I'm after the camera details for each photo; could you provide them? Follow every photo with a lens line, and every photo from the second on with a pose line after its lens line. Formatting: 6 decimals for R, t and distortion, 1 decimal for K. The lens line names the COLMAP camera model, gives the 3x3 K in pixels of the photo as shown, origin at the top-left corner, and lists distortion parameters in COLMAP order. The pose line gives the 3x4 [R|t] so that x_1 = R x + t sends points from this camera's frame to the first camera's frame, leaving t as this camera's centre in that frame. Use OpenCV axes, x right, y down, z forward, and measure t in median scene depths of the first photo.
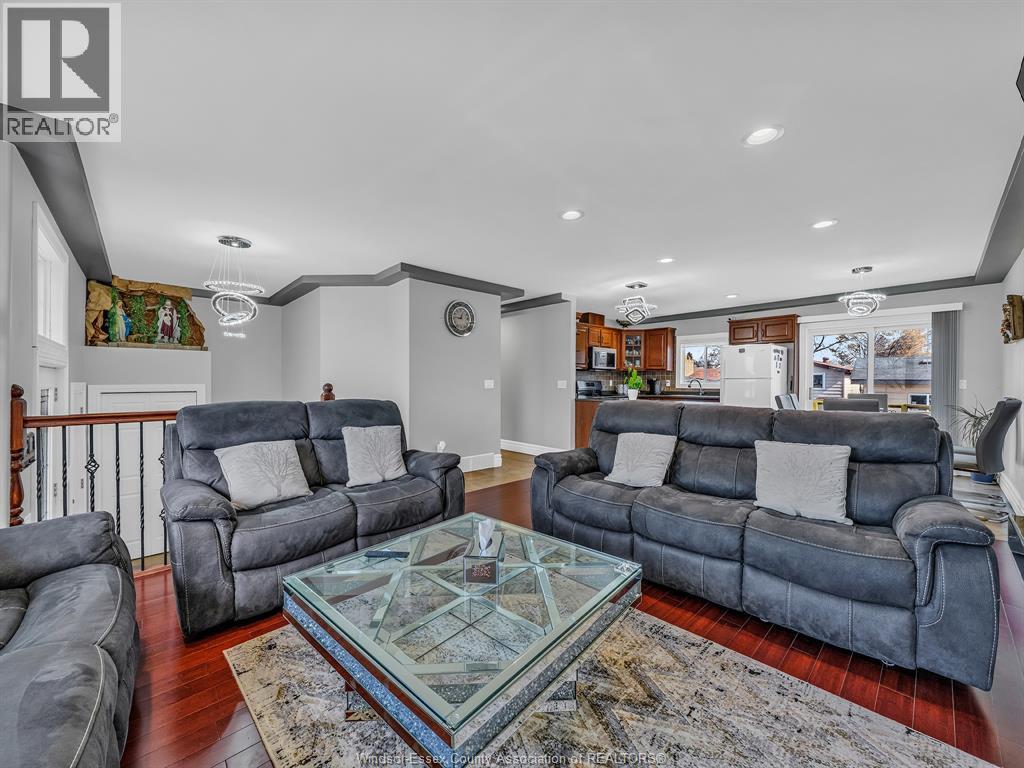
lens RADIAL K [[390.2, 0, 512.0], [0, 390.2, 384.0], [0, 0, 1]] dist [-0.000327, -0.000381]
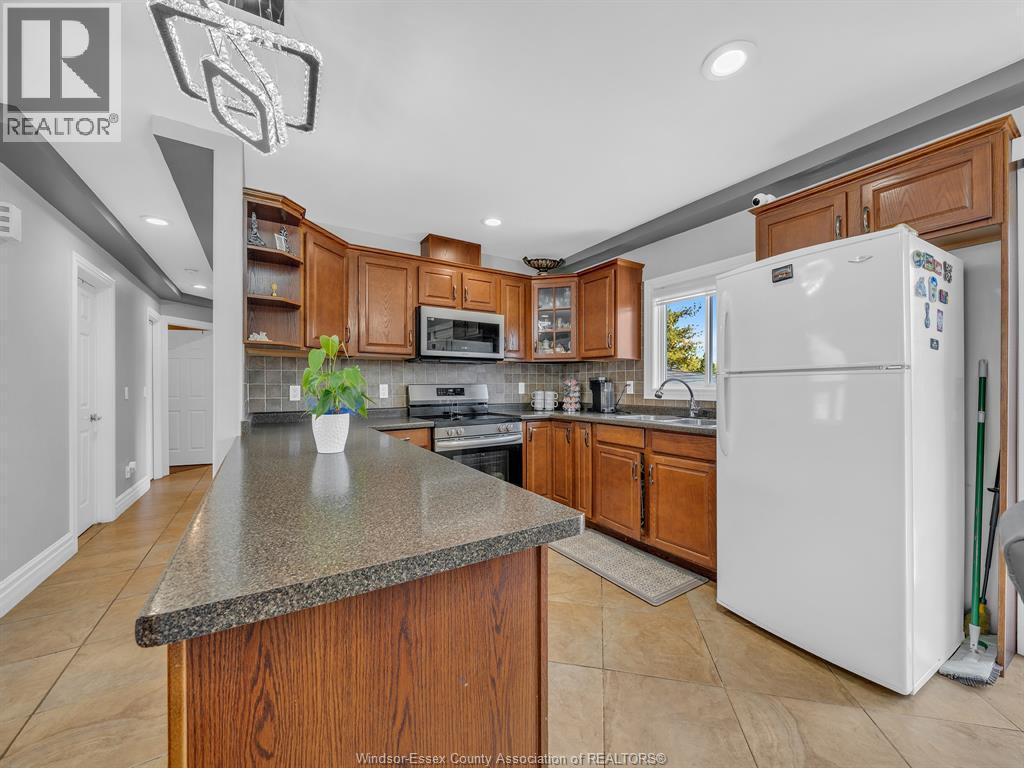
lens RADIAL K [[390.2, 0, 512.0], [0, 390.2, 384.0], [0, 0, 1]] dist [-0.000327, -0.000381]
pose [[0.983584, -0.011614, -0.180079, 0.353941], [0.009899, 0.999897, -0.010419, -0.002664], [0.180181, 0.008466, 0.983597, 0.543624]]
